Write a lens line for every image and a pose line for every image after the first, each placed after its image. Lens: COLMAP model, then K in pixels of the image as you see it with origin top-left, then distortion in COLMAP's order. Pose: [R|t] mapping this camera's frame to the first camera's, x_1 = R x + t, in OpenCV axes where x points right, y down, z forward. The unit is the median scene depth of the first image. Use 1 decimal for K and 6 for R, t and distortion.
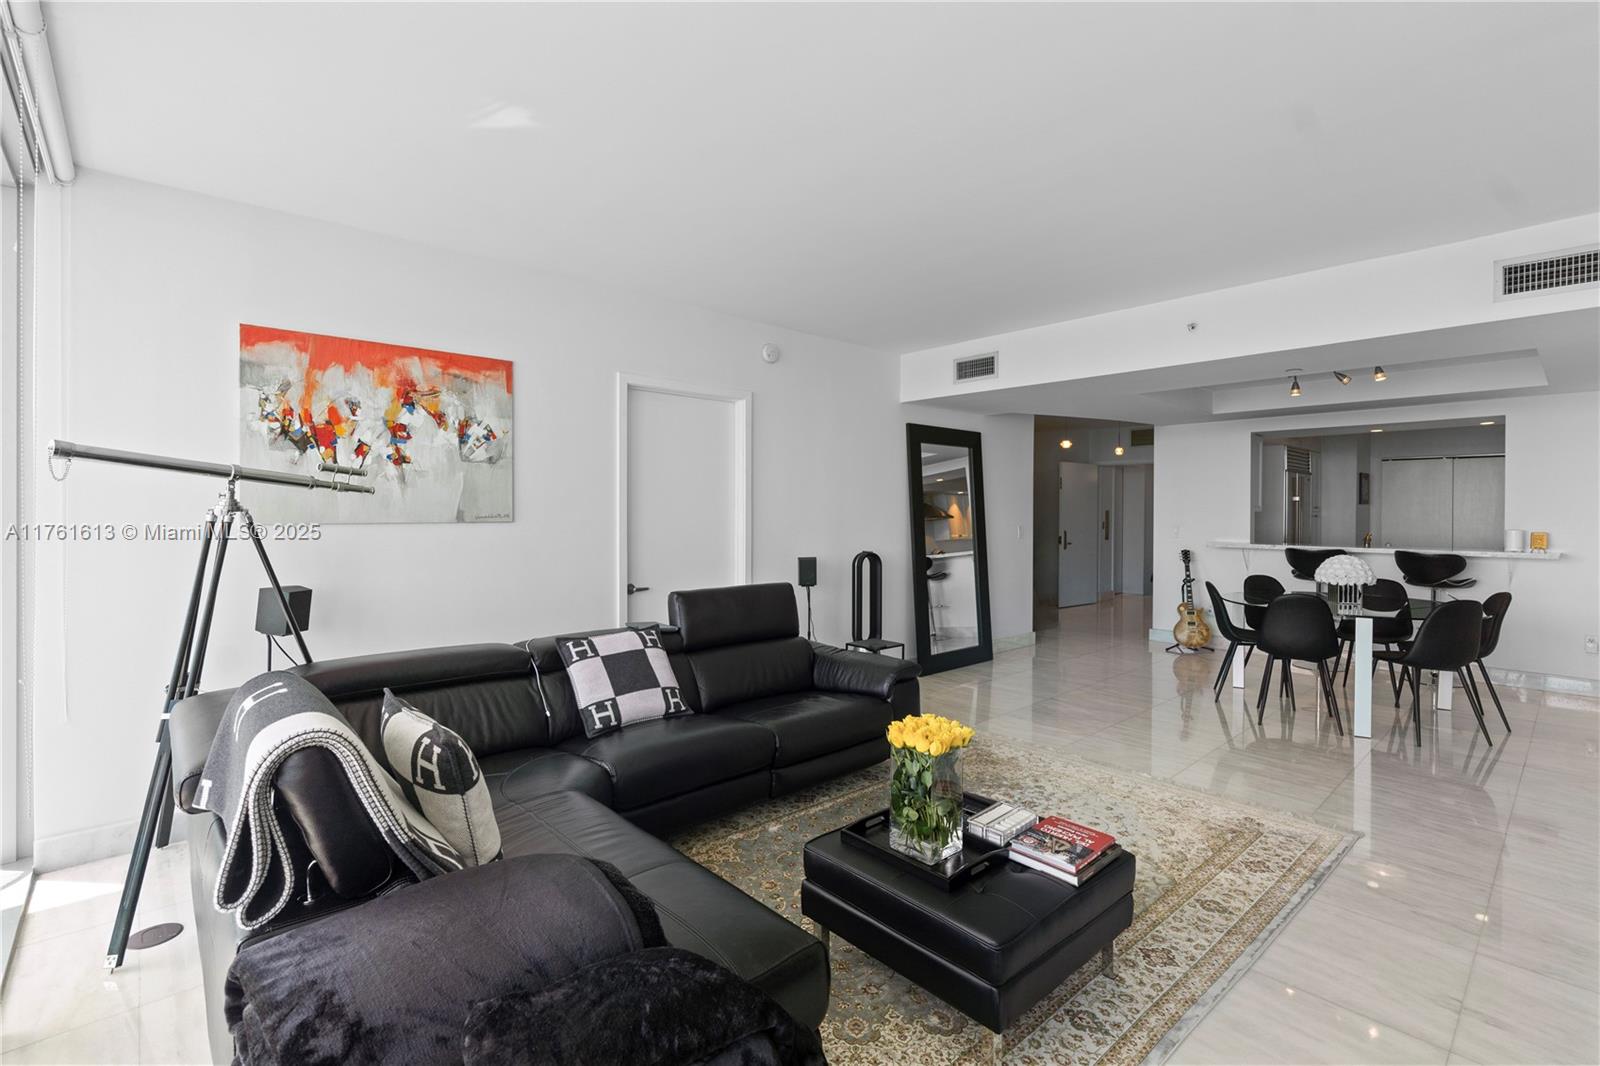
lens RADIAL K [[723.1, 0, 803.1], [0, 723.1, 532.0], [0, 0, 1]] dist [-0.005698, 0.000910]
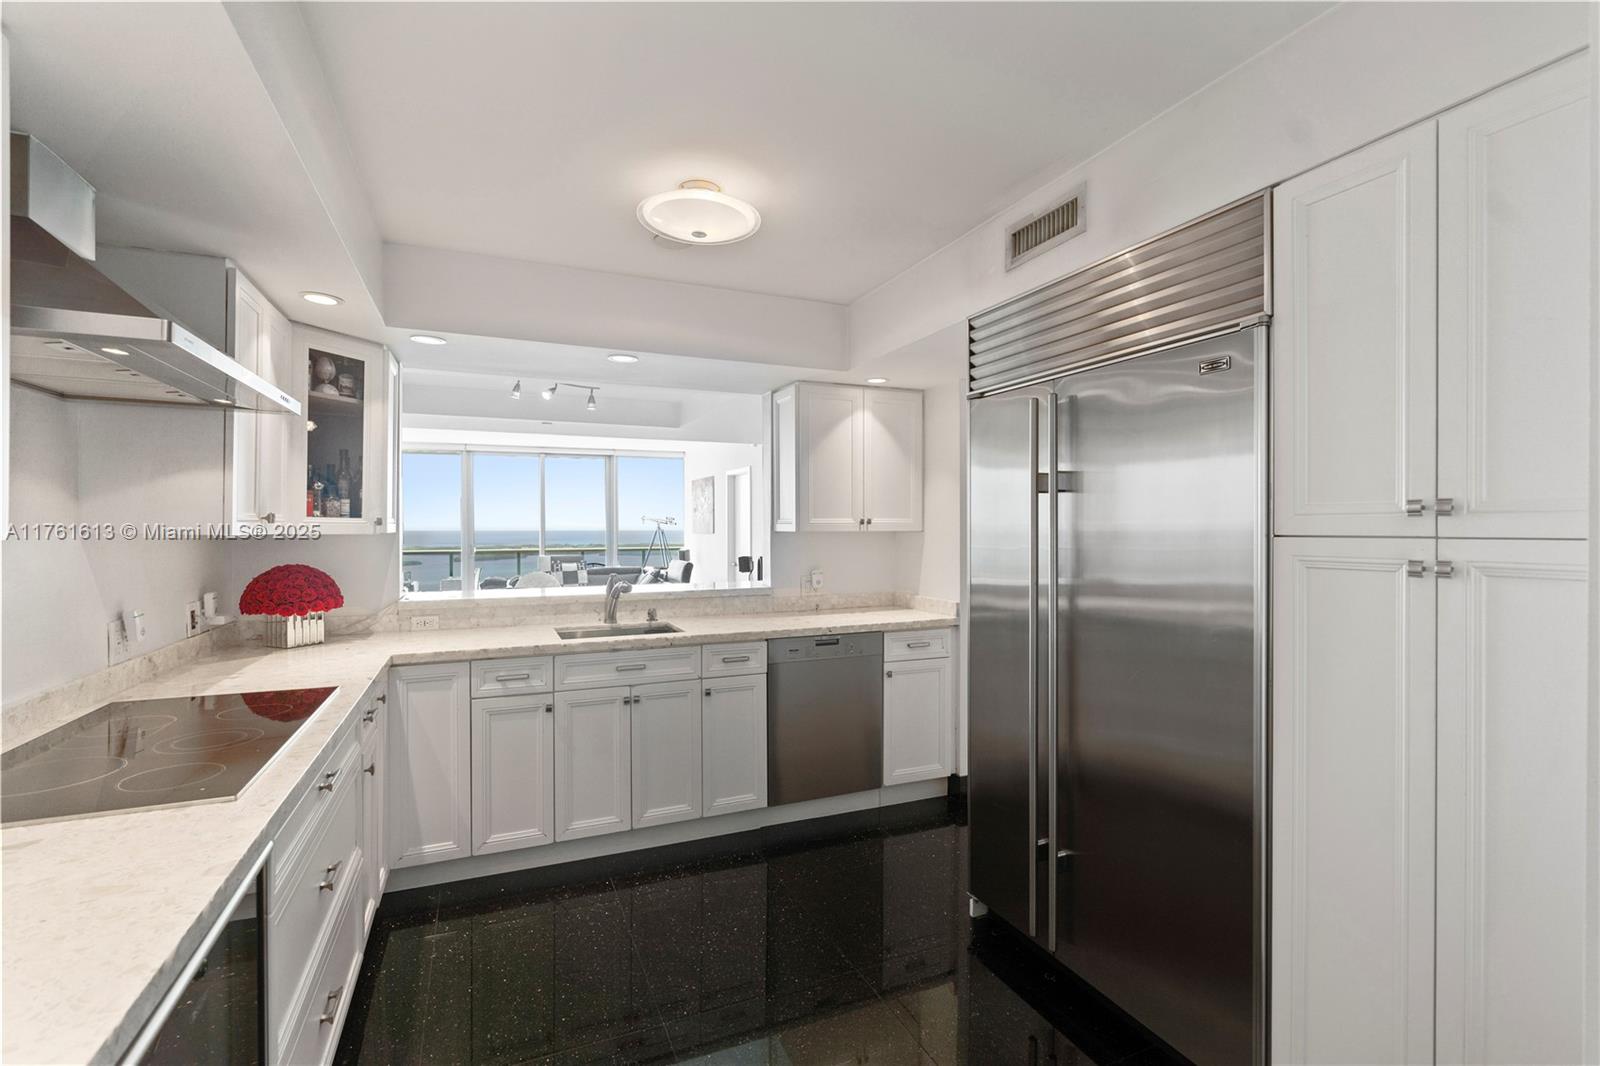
lens RADIAL K [[723.1, 0, 803.1], [0, 723.1, 532.0], [0, 0, 1]] dist [-0.005698, 0.000910]
pose [[-0.330836, 0.003414, -0.943682, 2.220260], [-0.027558, 0.999532, 0.013277, -0.070156], [0.943286, 0.030399, -0.330587, 2.373116]]
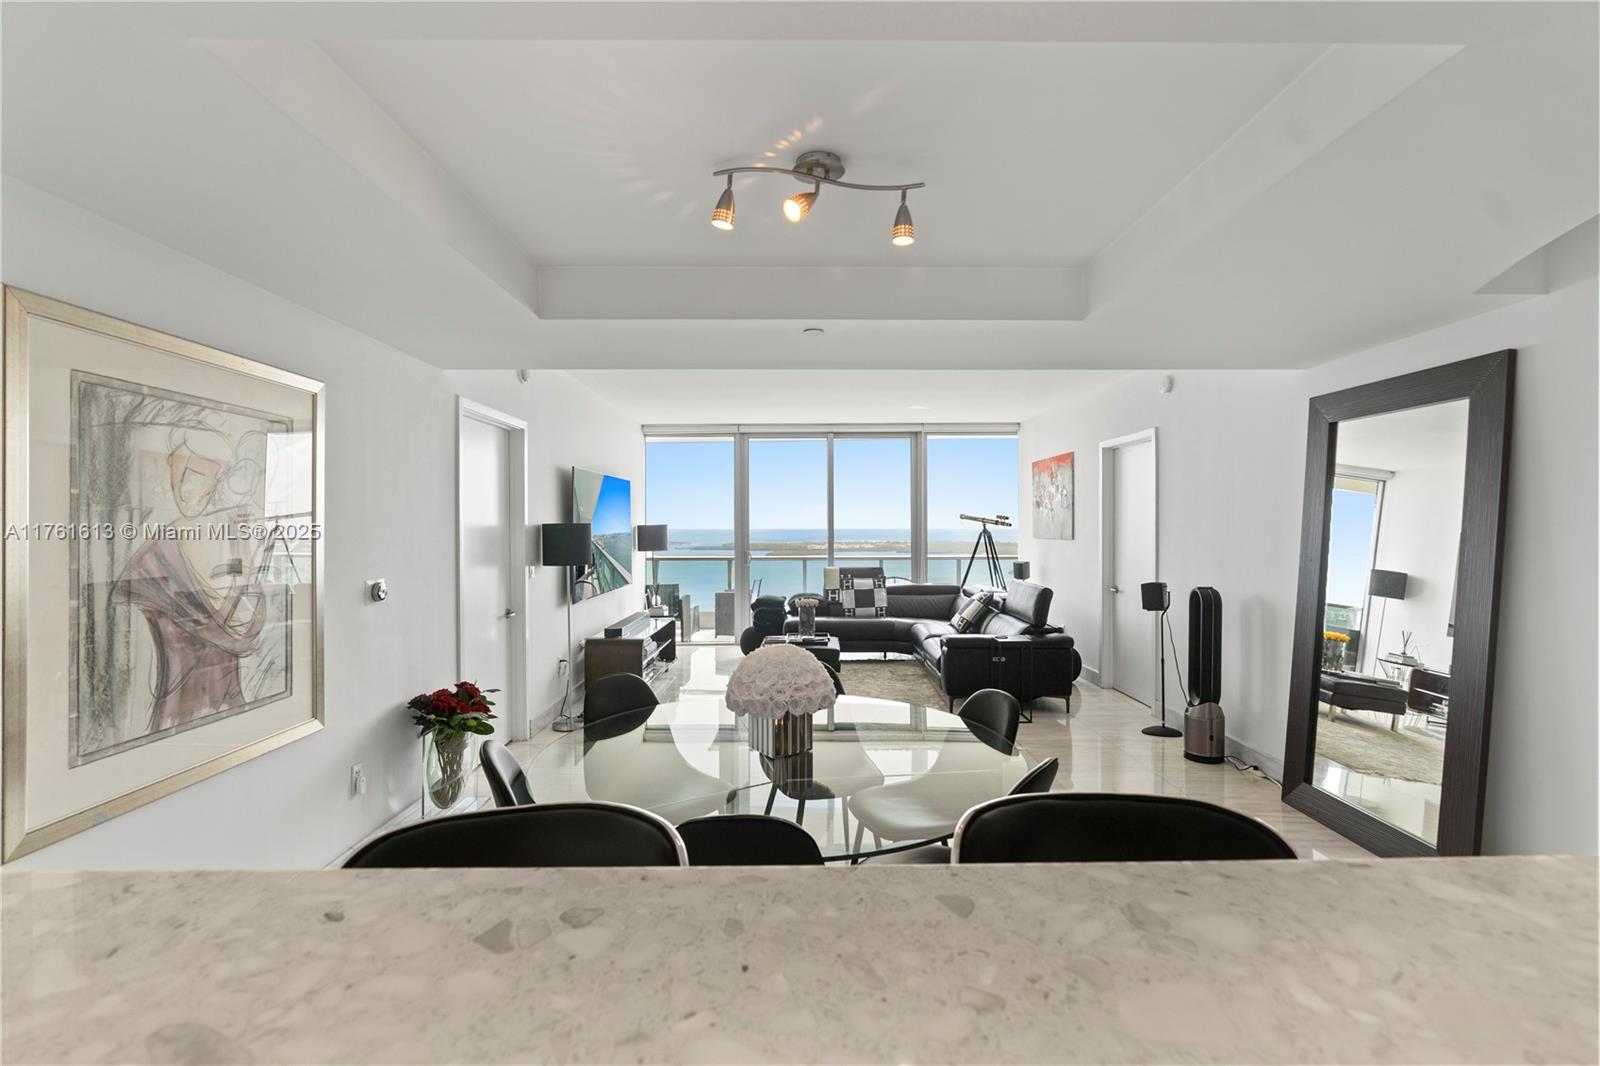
lens RADIAL K [[723.1, 0, 803.1], [0, 723.1, 532.0], [0, 0, 1]] dist [-0.005698, 0.000910]
pose [[-0.674619, 0.004753, -0.738150, 1.477442], [-0.022684, 0.999374, 0.027167, -0.071039], [0.737817, 0.035071, -0.674089, 1.827582]]
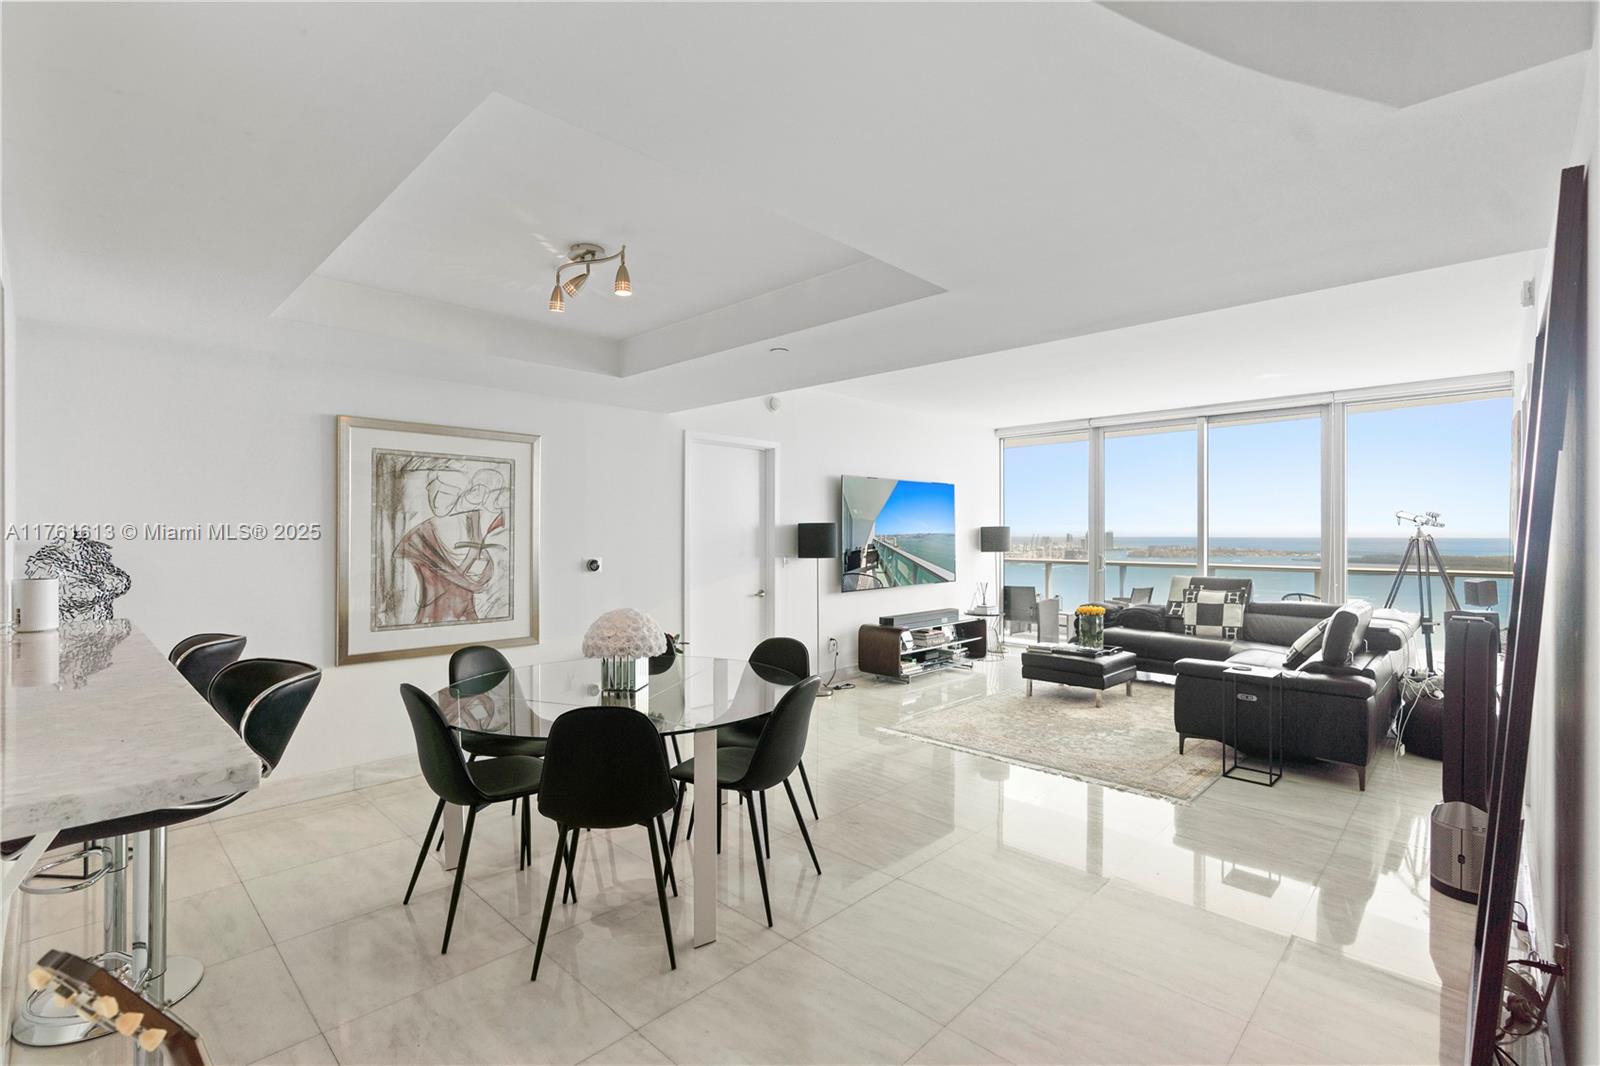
lens RADIAL K [[723.1, 0, 803.1], [0, 723.1, 532.0], [0, 0, 1]] dist [-0.005698, 0.000910]
pose [[-0.998768, -0.005130, -0.049367, 0.856507], [-0.006648, 0.999508, 0.030636, -0.070055], [0.049186, 0.030926, -0.998311, 2.235975]]
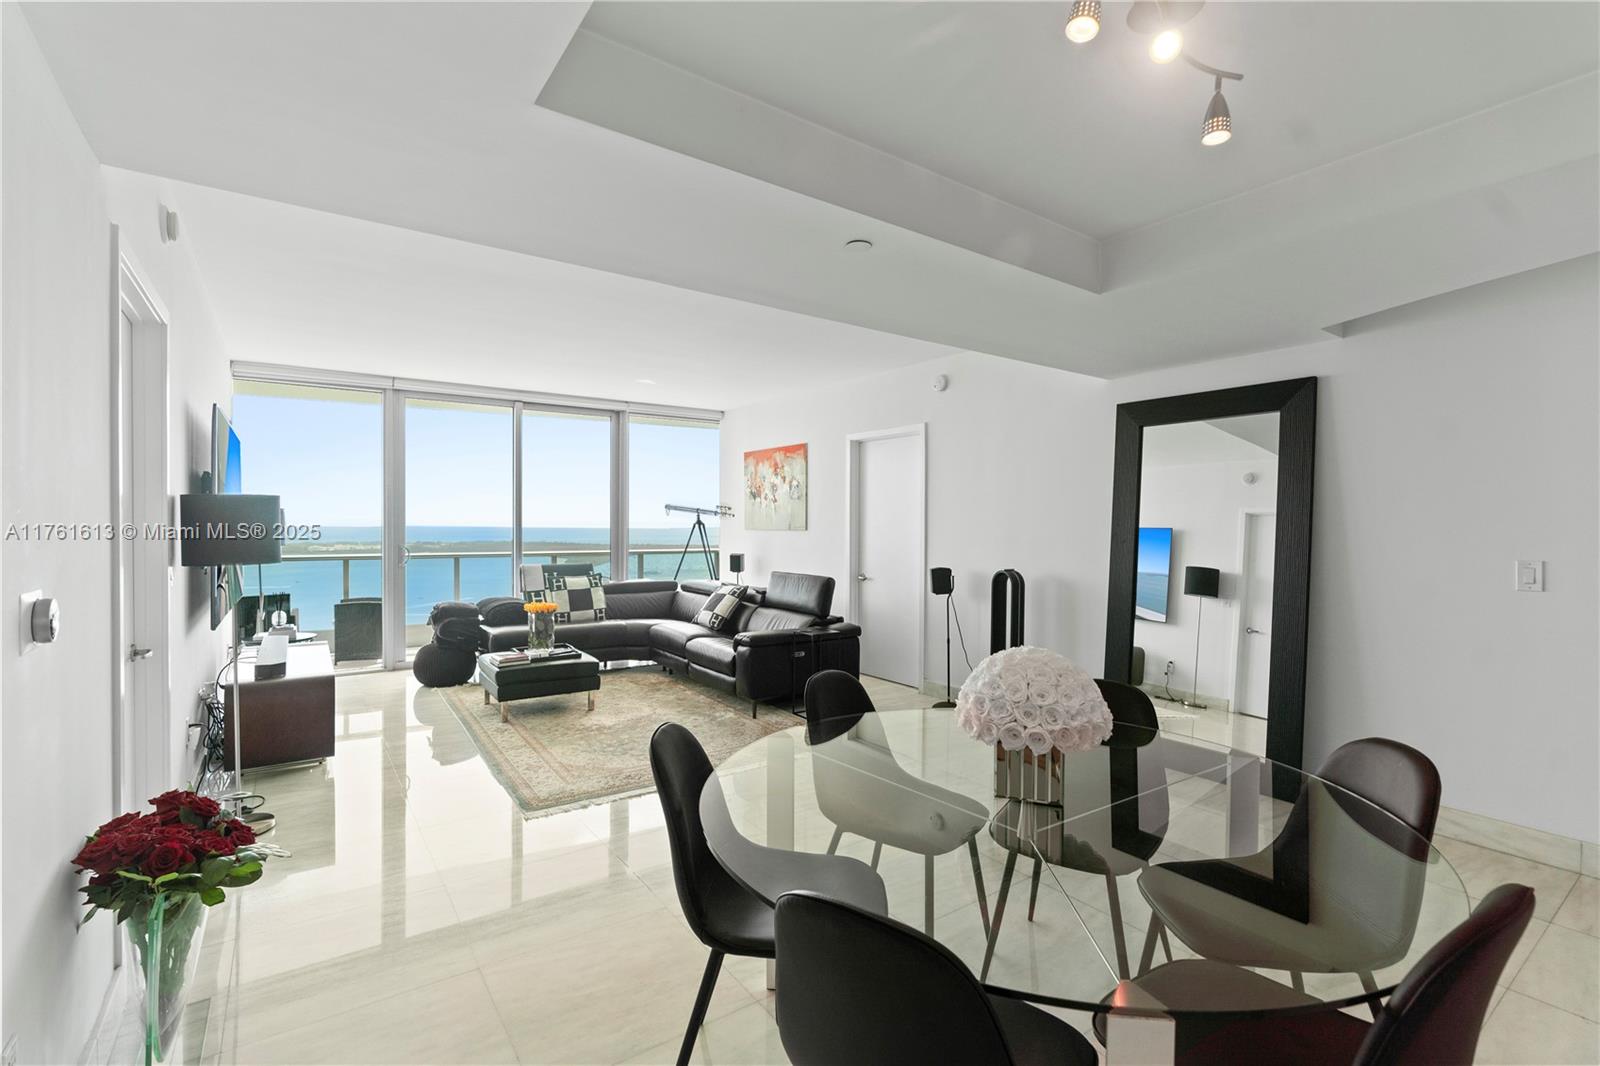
lens RADIAL K [[723.1, 0, 803.1], [0, 723.1, 532.0], [0, 0, 1]] dist [-0.005698, 0.000910]
pose [[-0.131463, 0.004136, -0.991312, 1.499429], [-0.037724, 0.999246, 0.009171, -0.028145], [0.990603, 0.038602, -0.131208, 1.309197]]
